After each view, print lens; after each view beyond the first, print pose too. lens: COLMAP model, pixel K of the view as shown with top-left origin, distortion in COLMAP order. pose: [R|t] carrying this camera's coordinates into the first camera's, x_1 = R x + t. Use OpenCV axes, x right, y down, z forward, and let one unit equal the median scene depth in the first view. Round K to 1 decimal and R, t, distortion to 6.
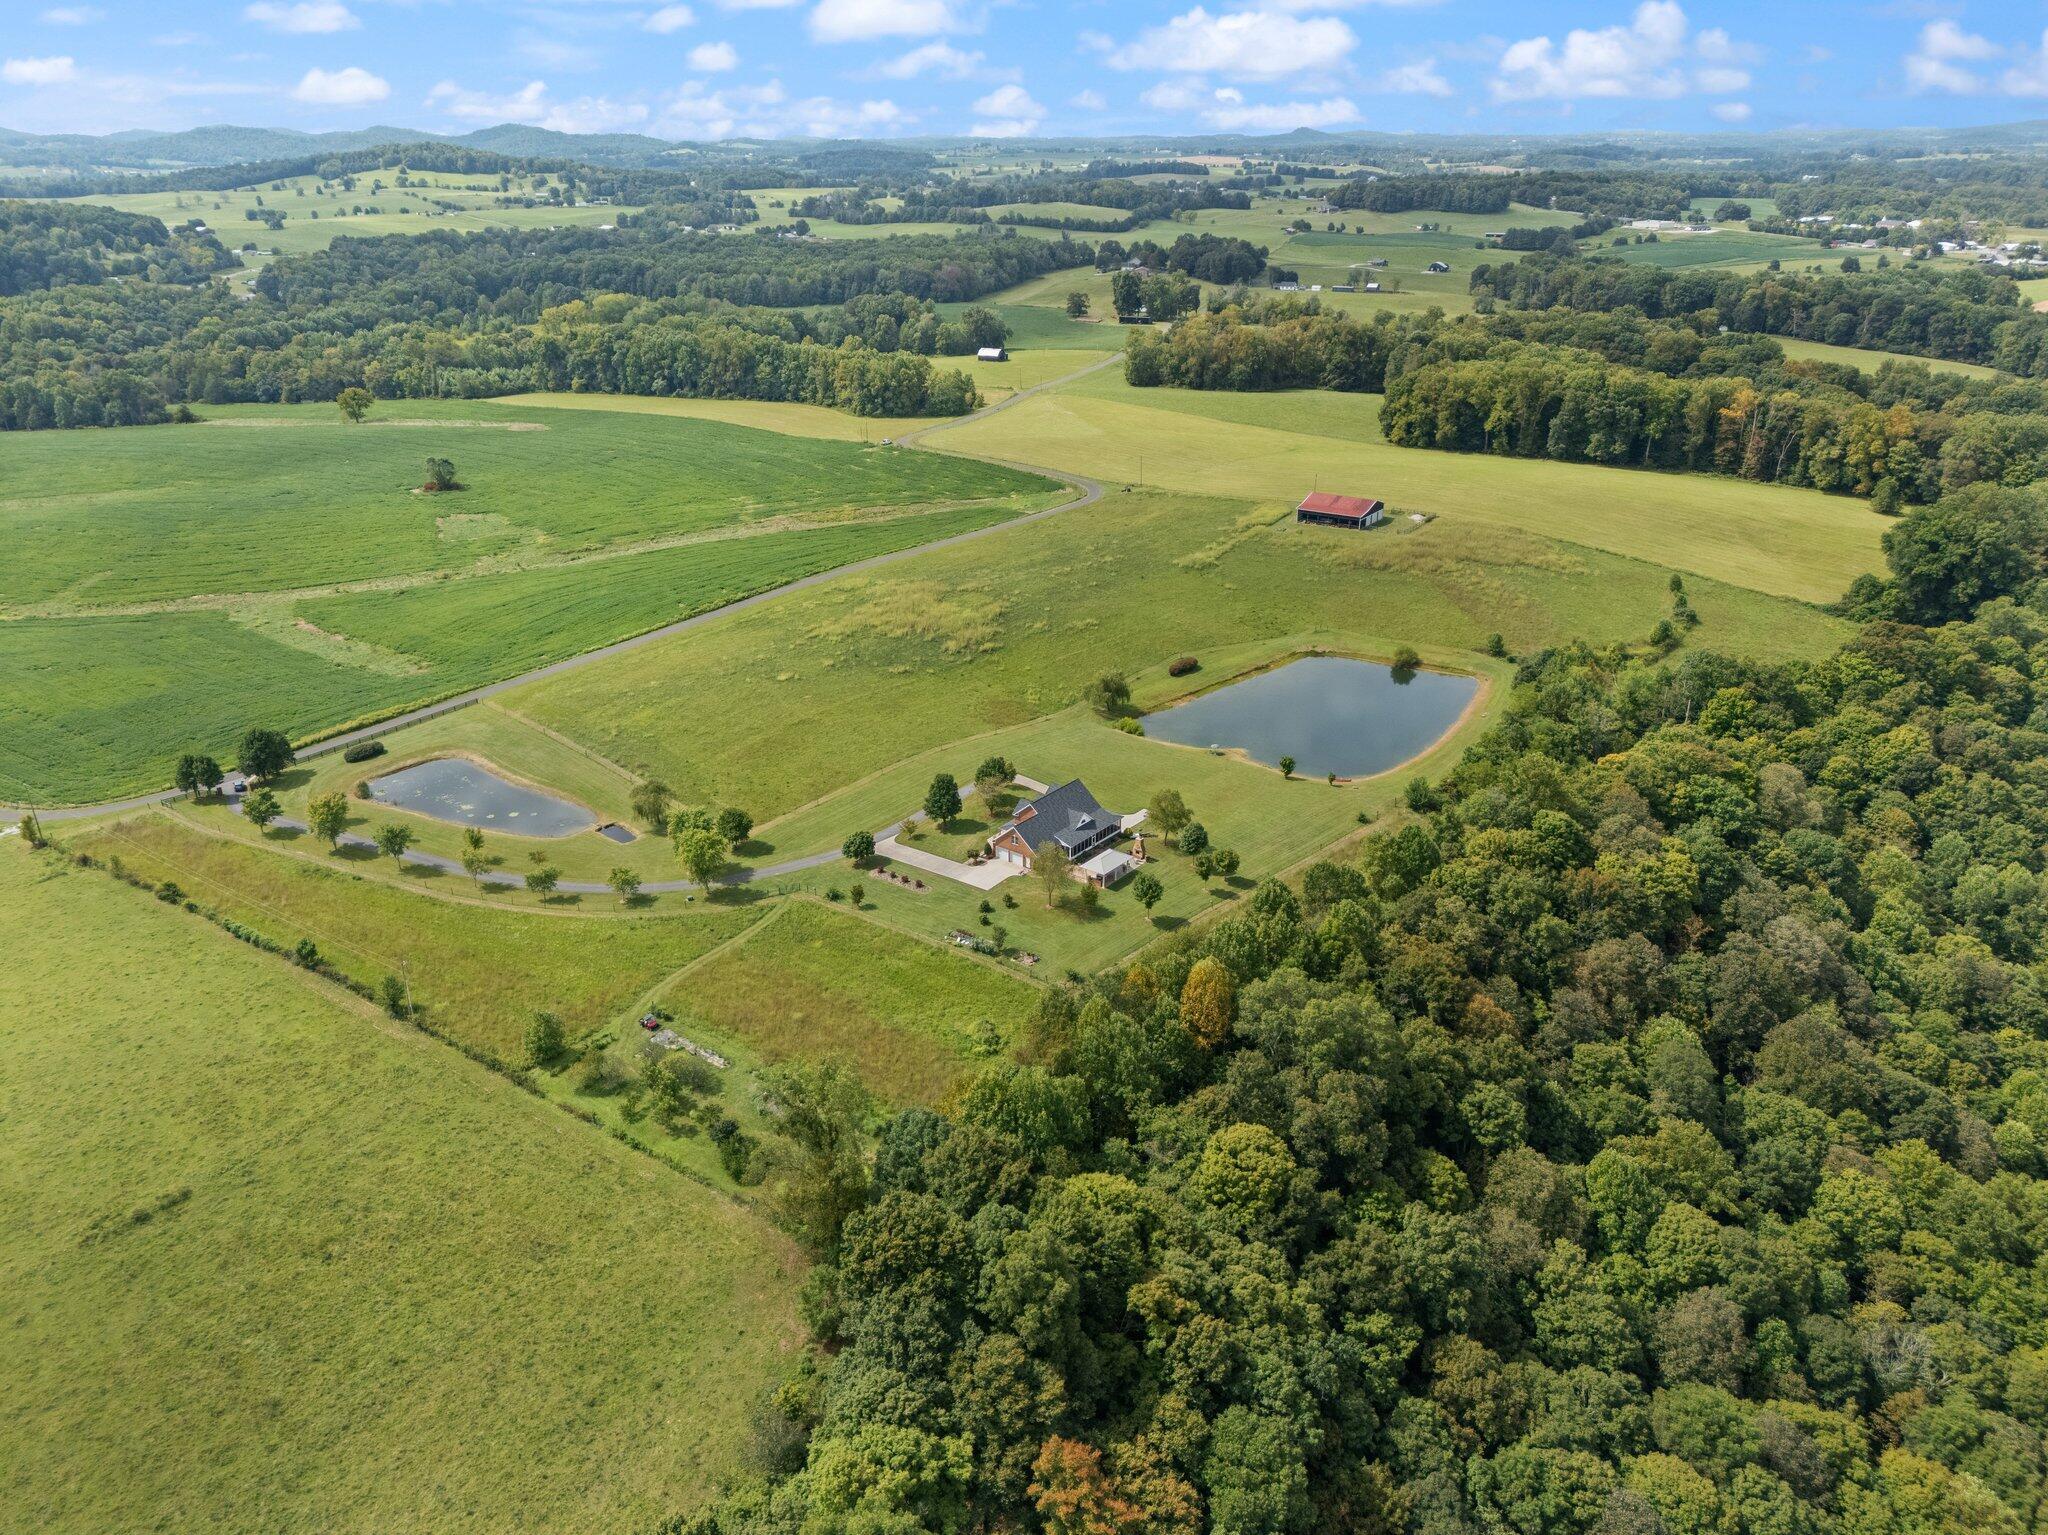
lens RADIAL K [[1464.2, 0, 1024.0], [0, 1464.2, 767.5], [0, 0, 1]] dist [0.054526, -0.106763]
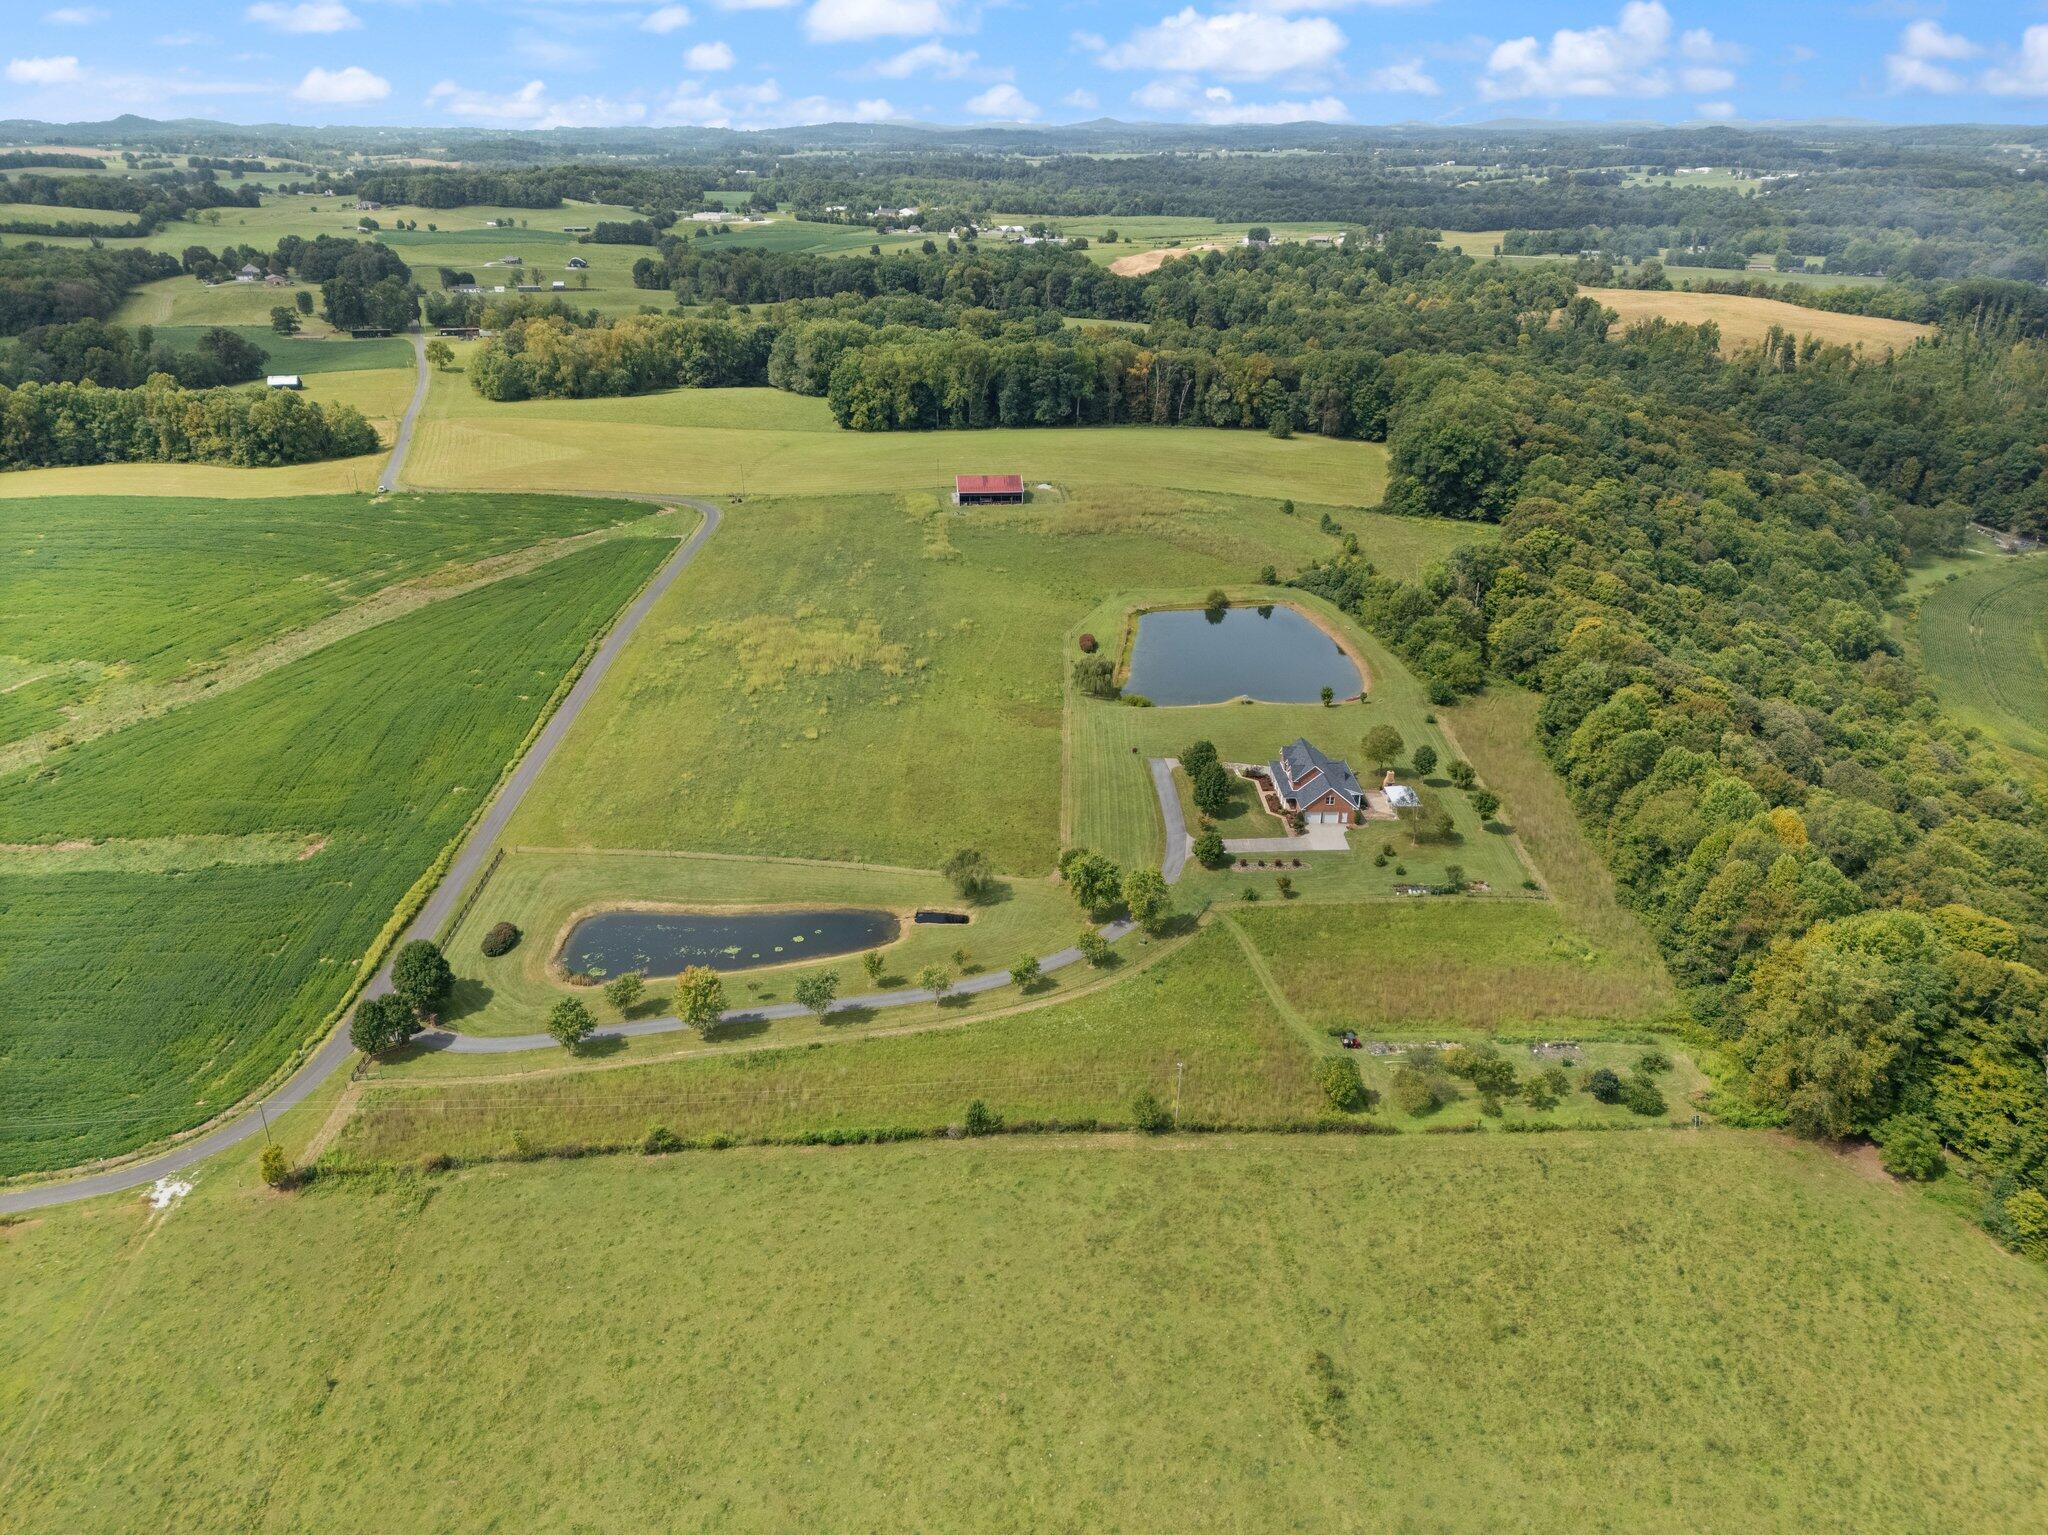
lens RADIAL K [[1437.3, 0, 1035.7], [0, 1437.3, 812.7], [0, 0, 1]] dist [0.025204, -0.024485]
pose [[0.776494, -0.261293, 0.573396, -0.316282], [0.239679, 0.964048, 0.114737, -0.046129], [-0.582761, 0.048338, 0.811204, 0.112240]]
